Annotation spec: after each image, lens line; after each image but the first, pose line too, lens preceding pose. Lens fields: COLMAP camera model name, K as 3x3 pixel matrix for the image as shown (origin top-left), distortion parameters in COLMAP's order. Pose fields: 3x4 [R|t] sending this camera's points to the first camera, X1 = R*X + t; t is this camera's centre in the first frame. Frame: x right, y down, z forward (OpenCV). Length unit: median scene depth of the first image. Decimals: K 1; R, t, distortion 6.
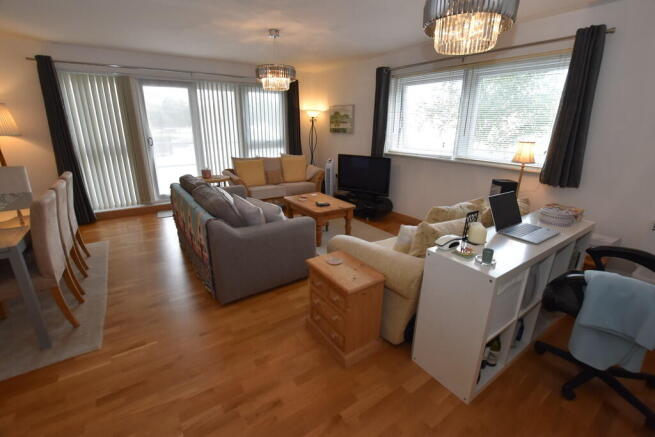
lens RADIAL K [[288.5, 0, 327.5], [0, 288.5, 218.5], [0, 0, 1]] dist [-0.023524, 0.000035]
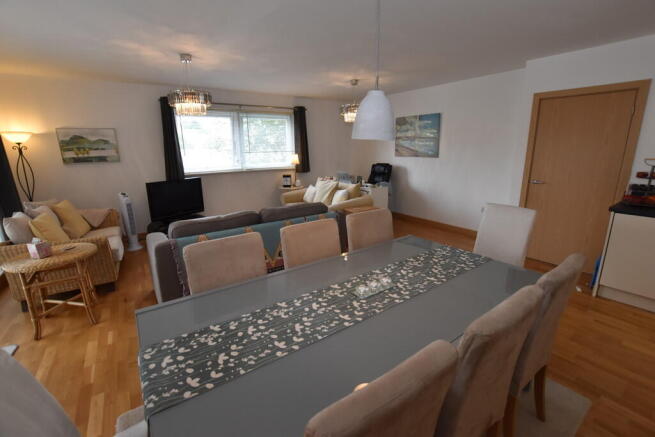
lens RADIAL K [[288.5, 0, 327.5], [0, 288.5, 218.5], [0, 0, 1]] dist [-0.023524, 0.000035]
pose [[-0.006515, -0.254155, 0.967142, -0.787549], [0.320397, 0.915644, 0.242780, -0.149531], [-0.947261, 0.311450, 0.075465, 0.411157]]
